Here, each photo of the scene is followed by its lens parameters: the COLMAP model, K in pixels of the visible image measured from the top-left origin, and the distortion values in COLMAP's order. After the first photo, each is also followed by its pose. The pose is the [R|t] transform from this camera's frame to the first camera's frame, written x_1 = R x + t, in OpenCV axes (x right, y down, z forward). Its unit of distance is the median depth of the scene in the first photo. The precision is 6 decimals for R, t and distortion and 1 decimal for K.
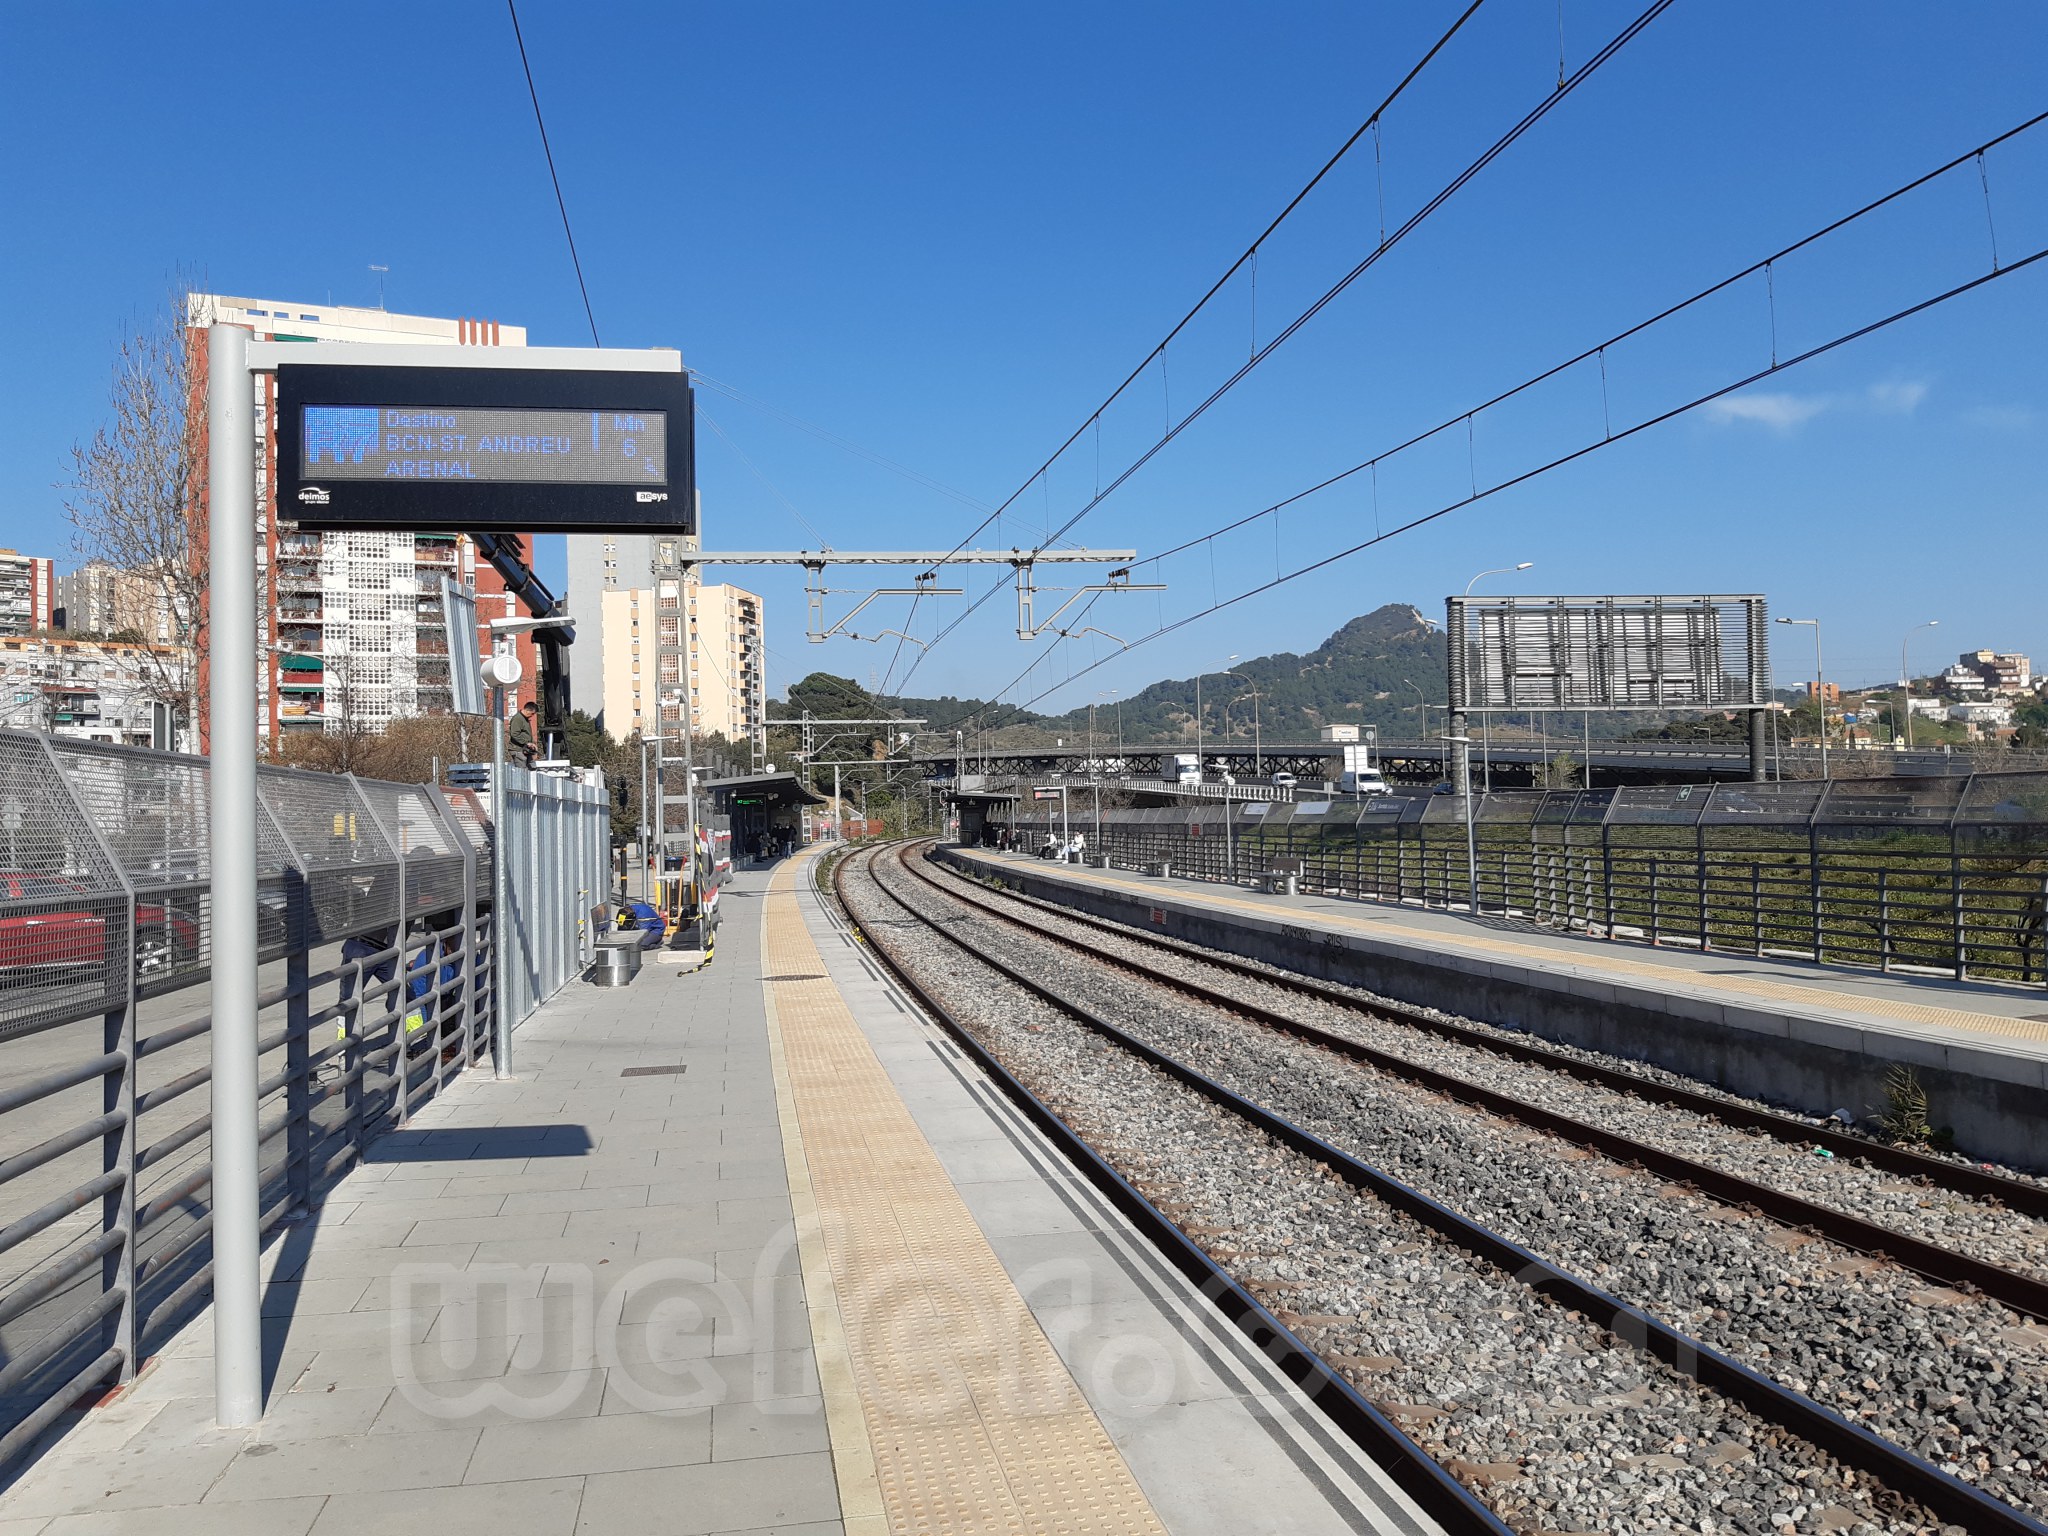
lens RADIAL K [[1575.8, 0, 1042.2], [0, 1575.8, 755.7], [0, 0, 1]] dist [0.053873, -0.084294]
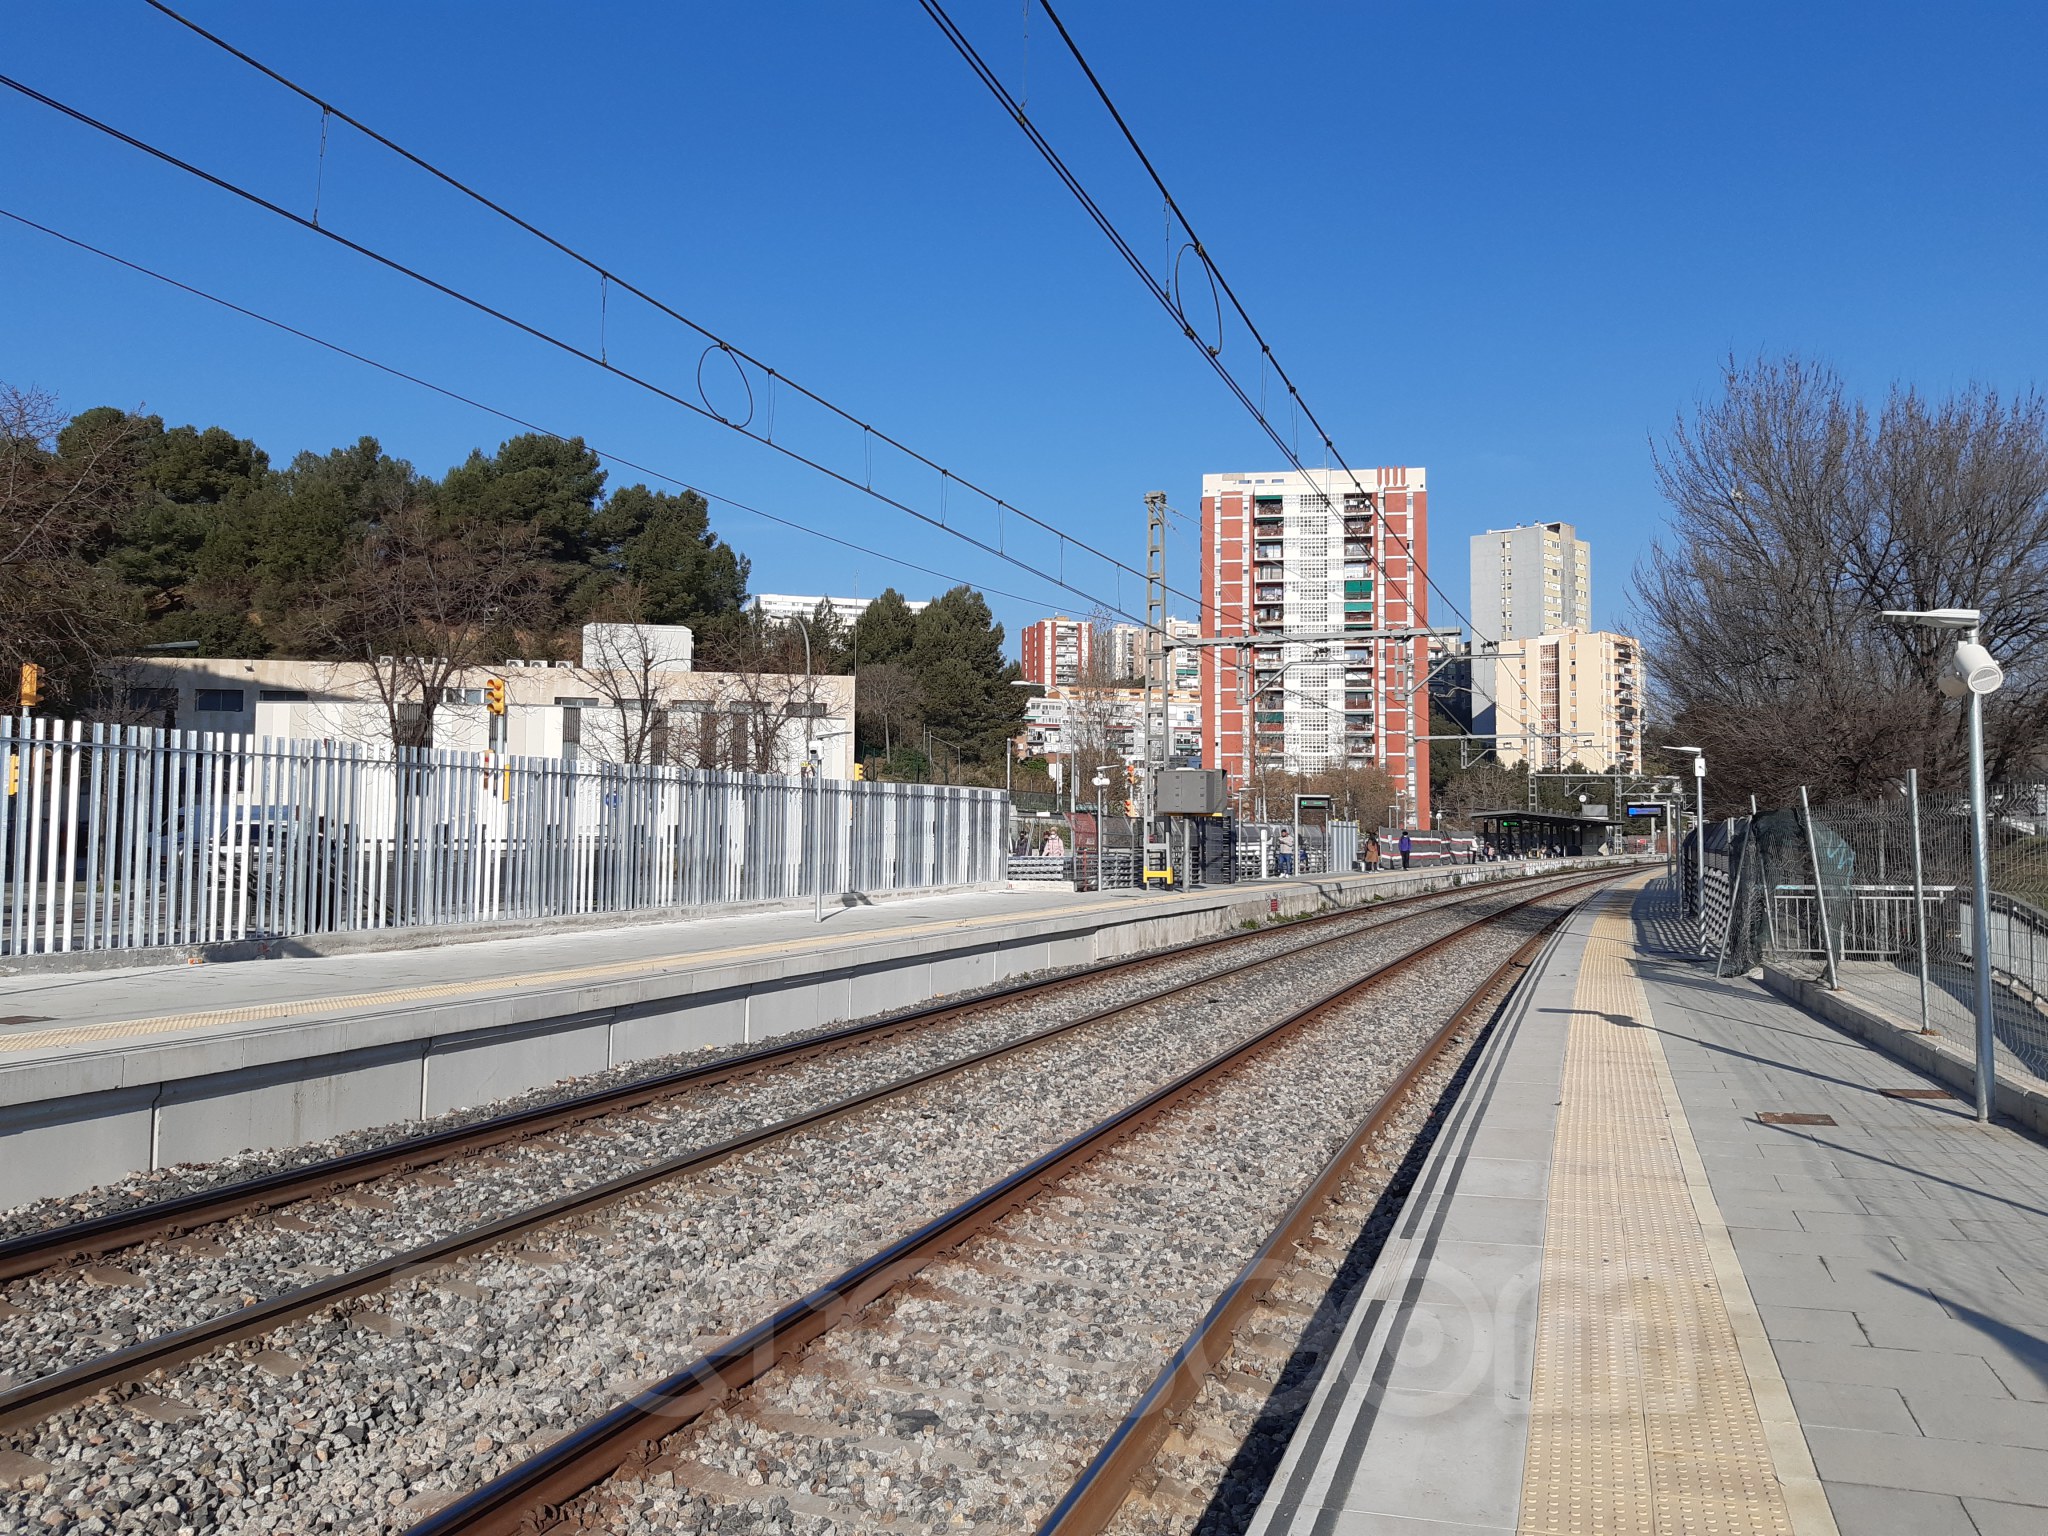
lens RADIAL K [[1575.8, 0, 1009.5], [0, 1575.8, 752.0], [0, 0, 1]] dist [0.053873, -0.084294]
pose [[0.829920, 0.002981, -0.557875, 0.084802], [-0.007836, 0.999949, -0.006313, -0.009066], [0.557827, 0.009611, 0.829901, -0.198533]]
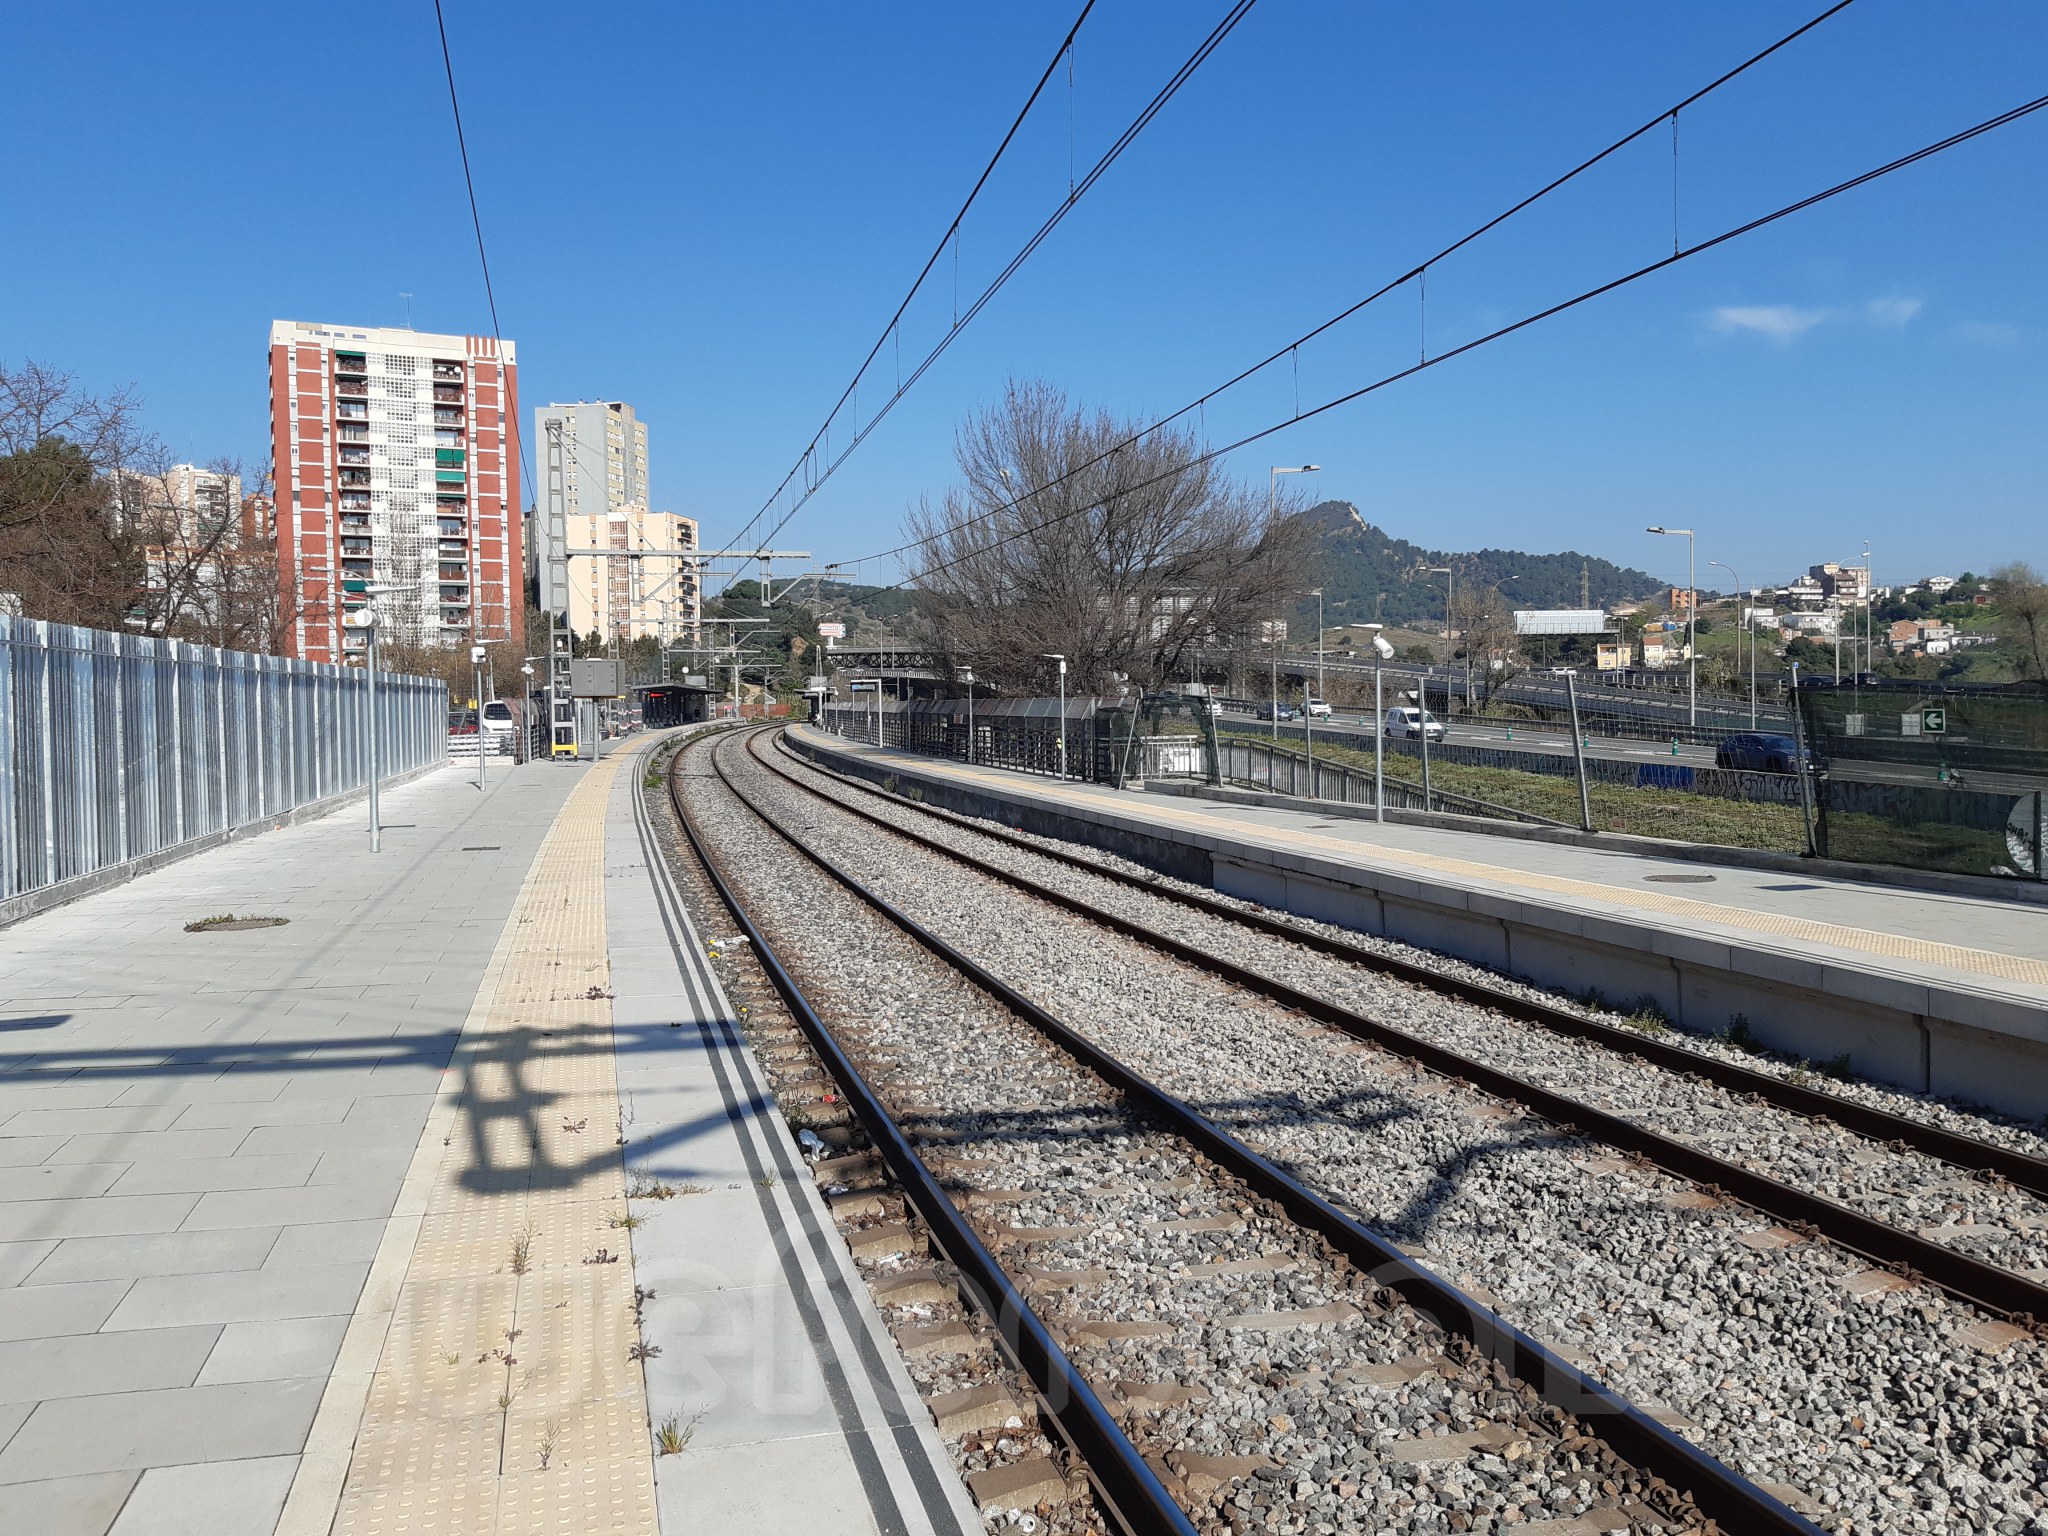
lens RADIAL K [[1575.8, 0, 1014.0], [0, 1575.8, 766.0], [0, 0, 1]] dist [0.053873, -0.084294]
pose [[0.999837, 0.015348, 0.009529, 0.061212], [-0.016052, 0.996766, 0.078741, -0.011407], [-0.008290, -0.078881, 0.996850, -0.246456]]
